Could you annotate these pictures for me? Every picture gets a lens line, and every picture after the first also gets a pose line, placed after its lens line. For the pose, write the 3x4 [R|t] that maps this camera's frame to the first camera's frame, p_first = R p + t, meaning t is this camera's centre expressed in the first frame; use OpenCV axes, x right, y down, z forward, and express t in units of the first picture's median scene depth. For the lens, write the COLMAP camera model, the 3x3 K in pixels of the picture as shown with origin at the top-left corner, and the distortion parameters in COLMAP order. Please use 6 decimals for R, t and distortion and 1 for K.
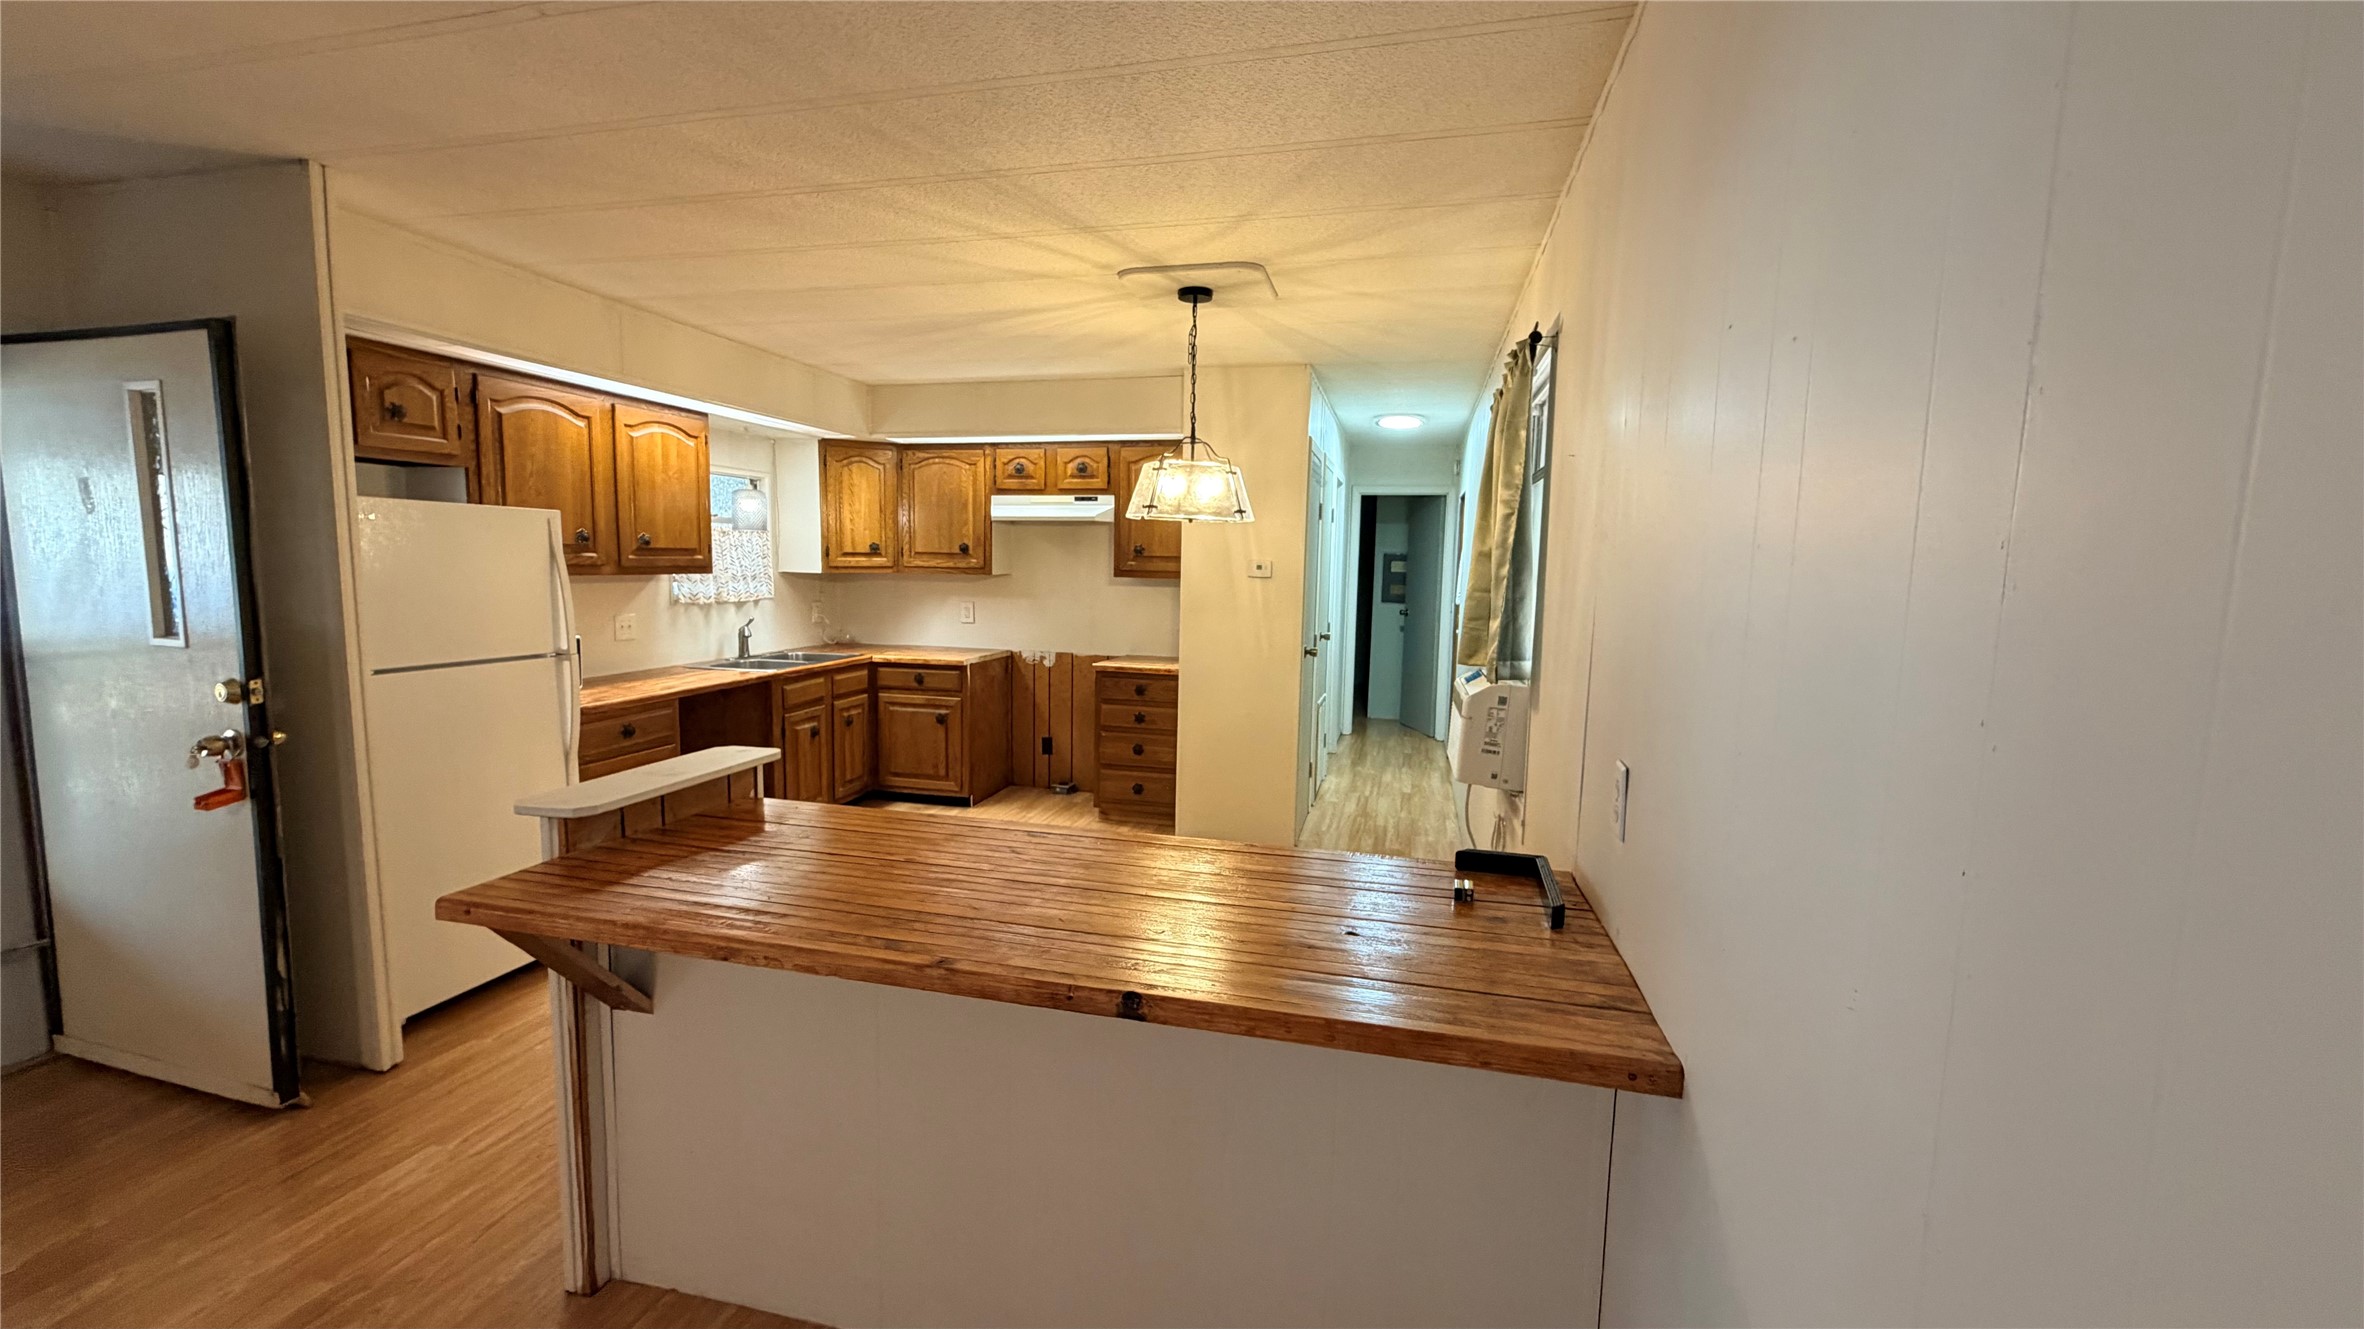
lens RADIAL K [[942.8, 0, 1182.0], [0, 942.8, 664.5], [0, 0, 1]] dist [0.000106, -0.000078]
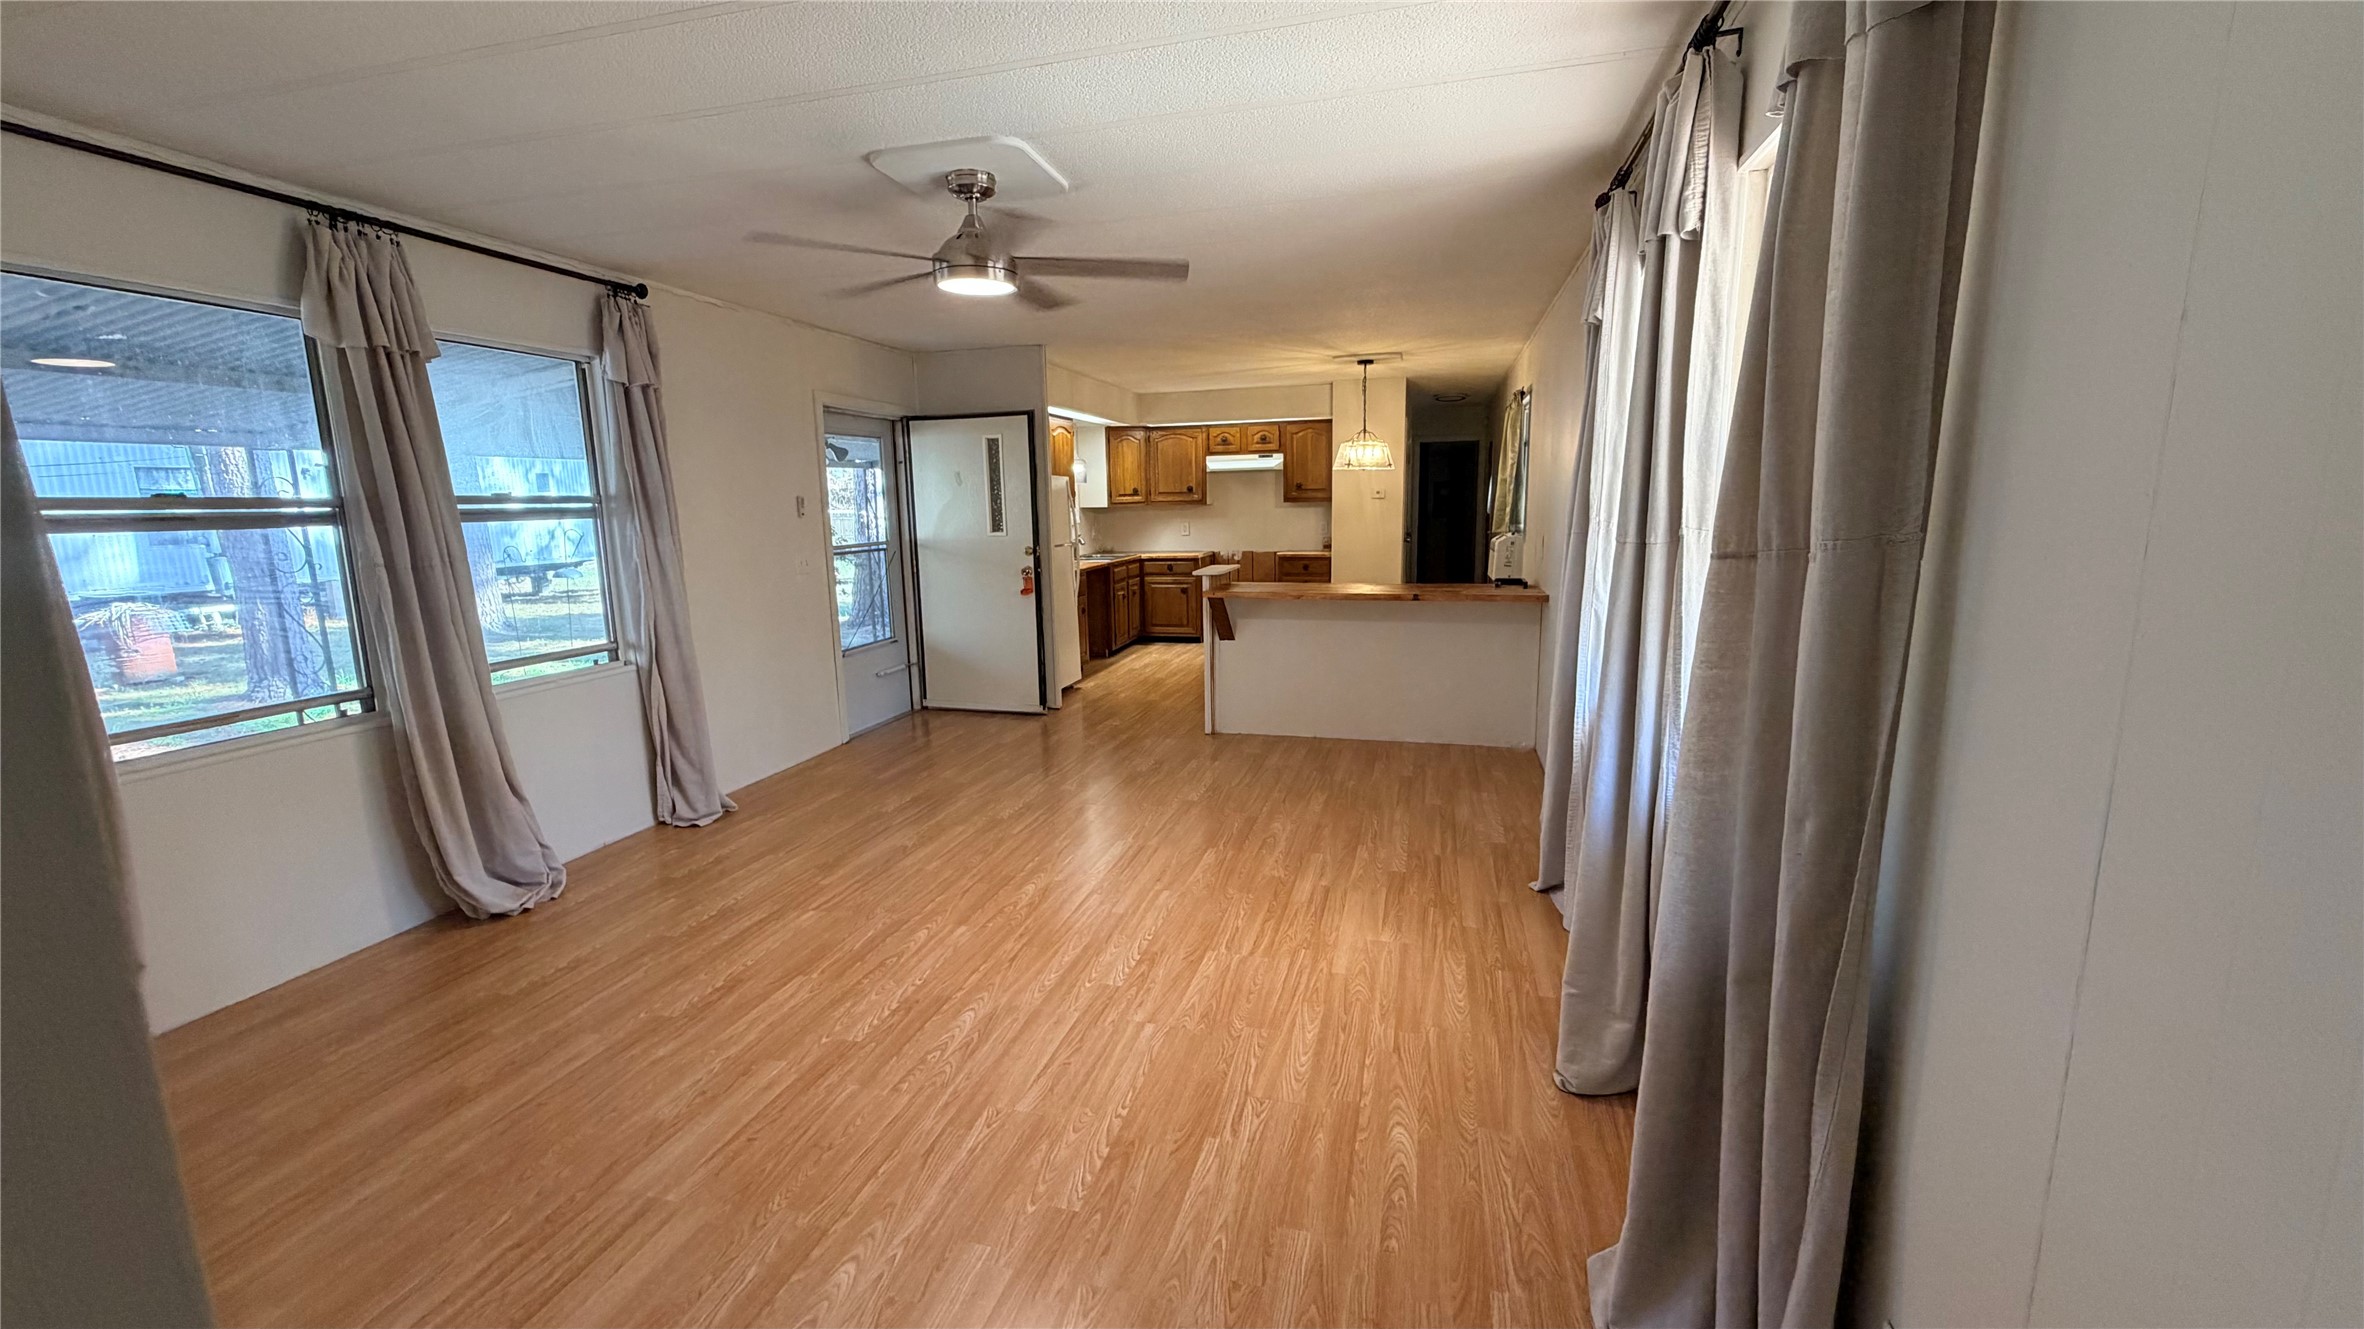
lens RADIAL K [[942.8, 0, 1178.6], [0, 942.8, 659.7], [0, 0, 1]] dist [0.001102, -0.000180]
pose [[0.998971, -0.033838, -0.030215, -0.216208], [0.035549, 0.997682, 0.058022, 0.082333], [0.028181, -0.059037, 0.997858, -0.696246]]
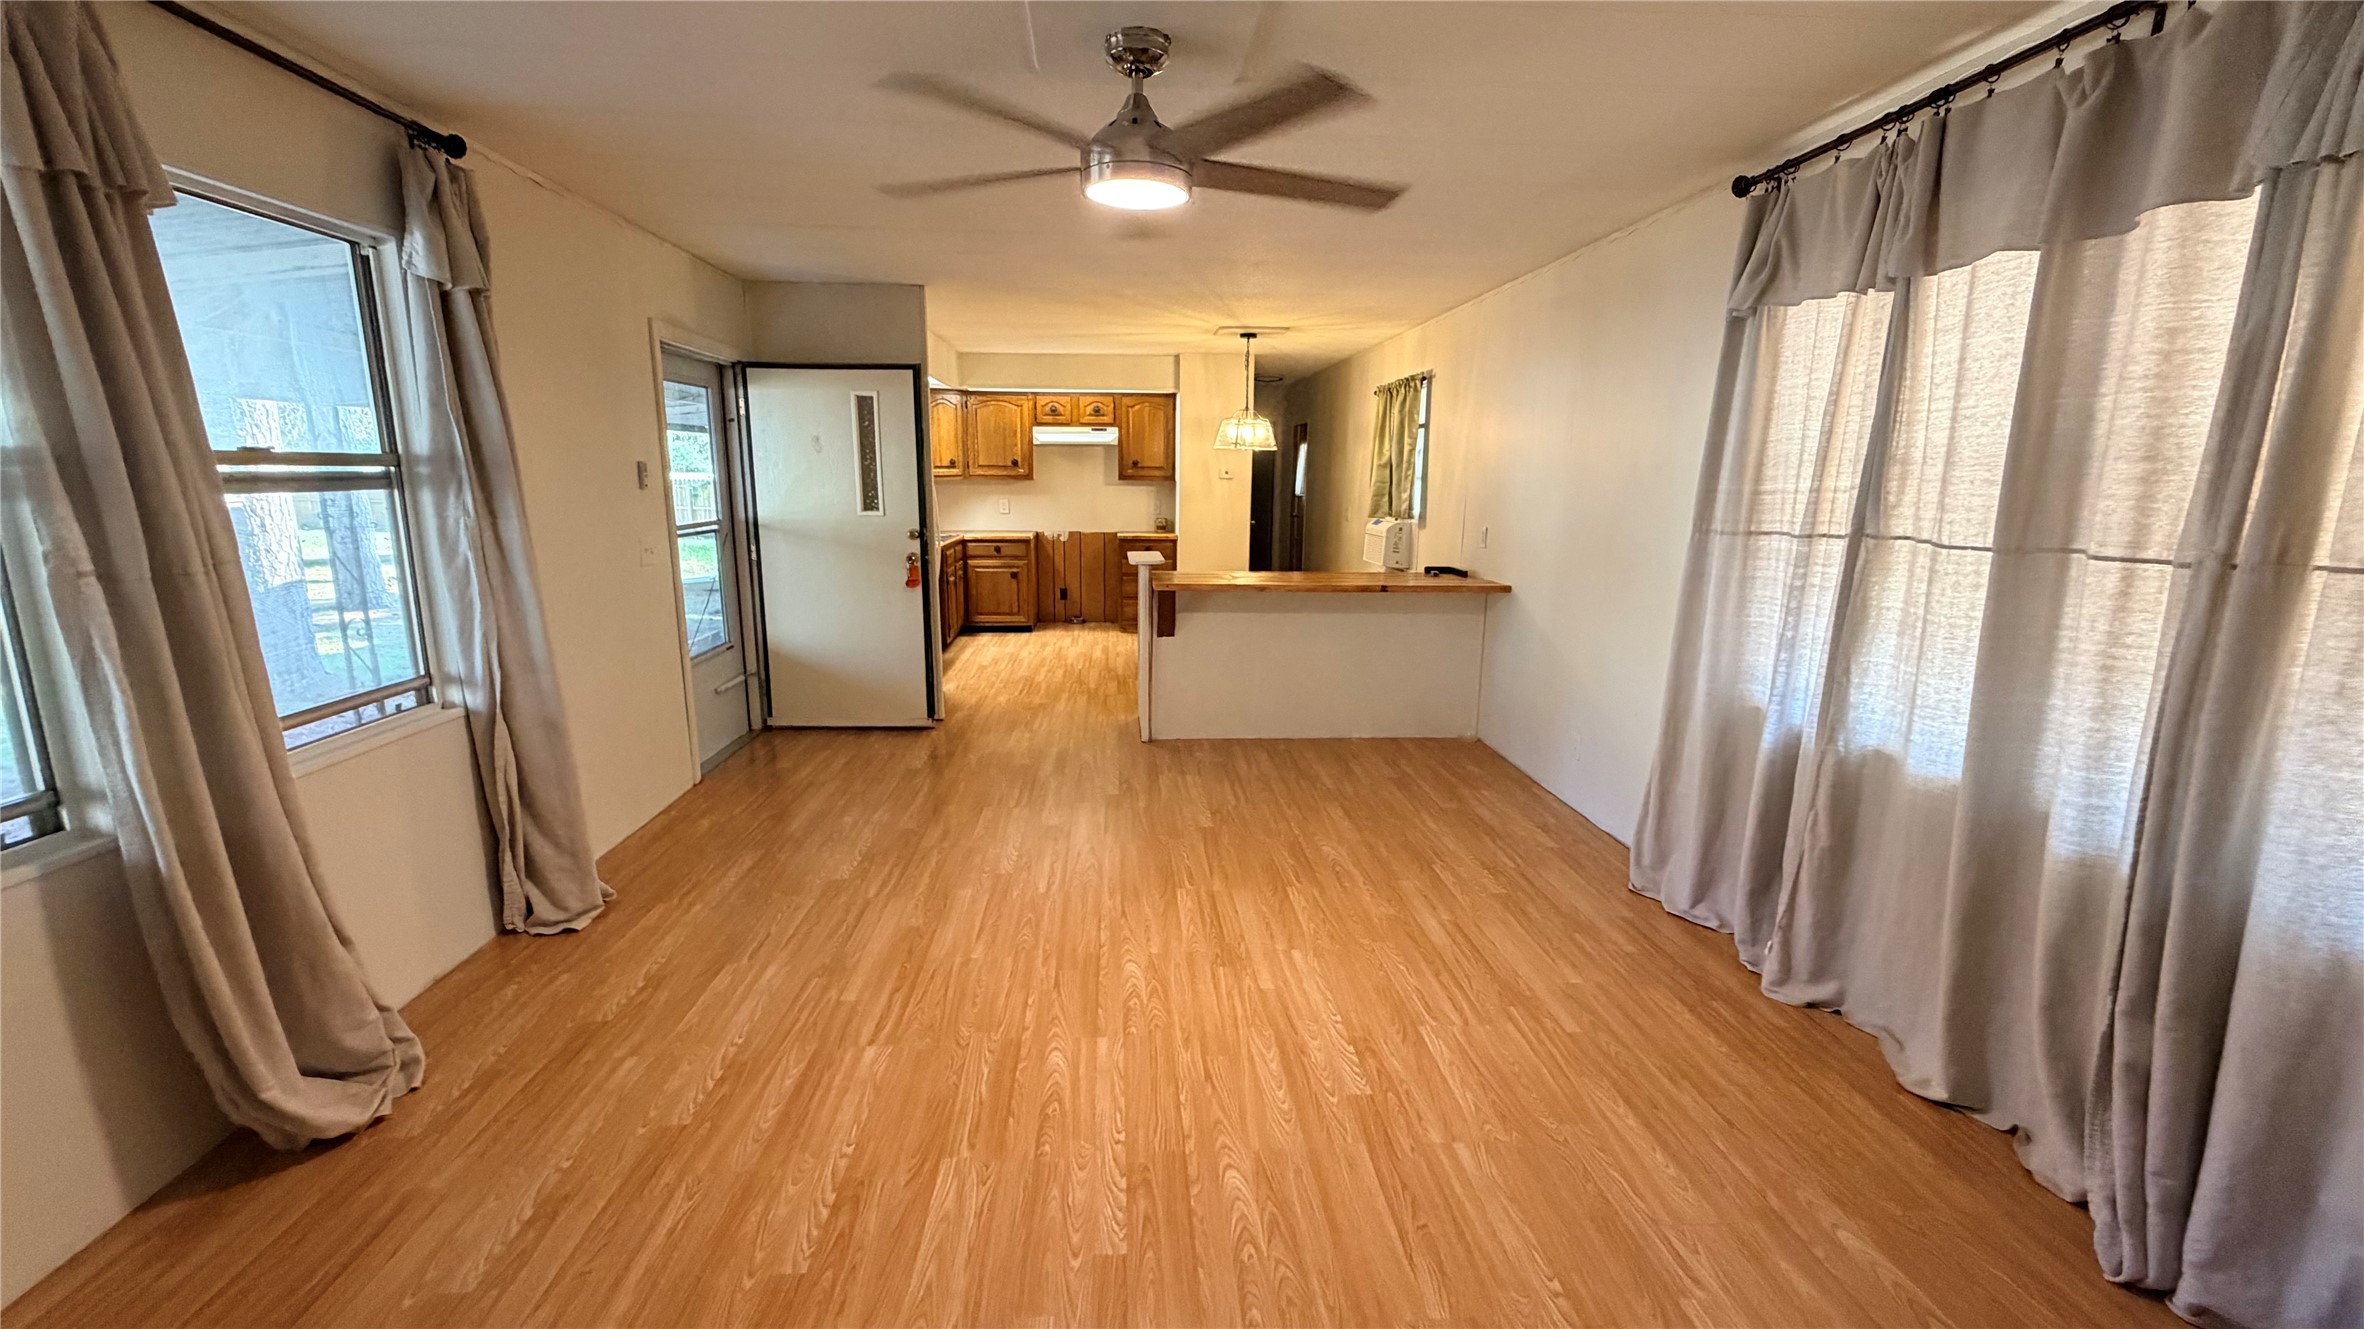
lens RADIAL K [[942.8, 0, 1178.6], [0, 942.8, 659.7], [0, 0, 1]] dist [0.001102, -0.000180]
pose [[0.954392, -0.068605, 0.290566, -0.452050], [0.041596, 0.994303, 0.098138, 0.054910], [-0.295643, -0.081575, 0.951809, -0.552764]]
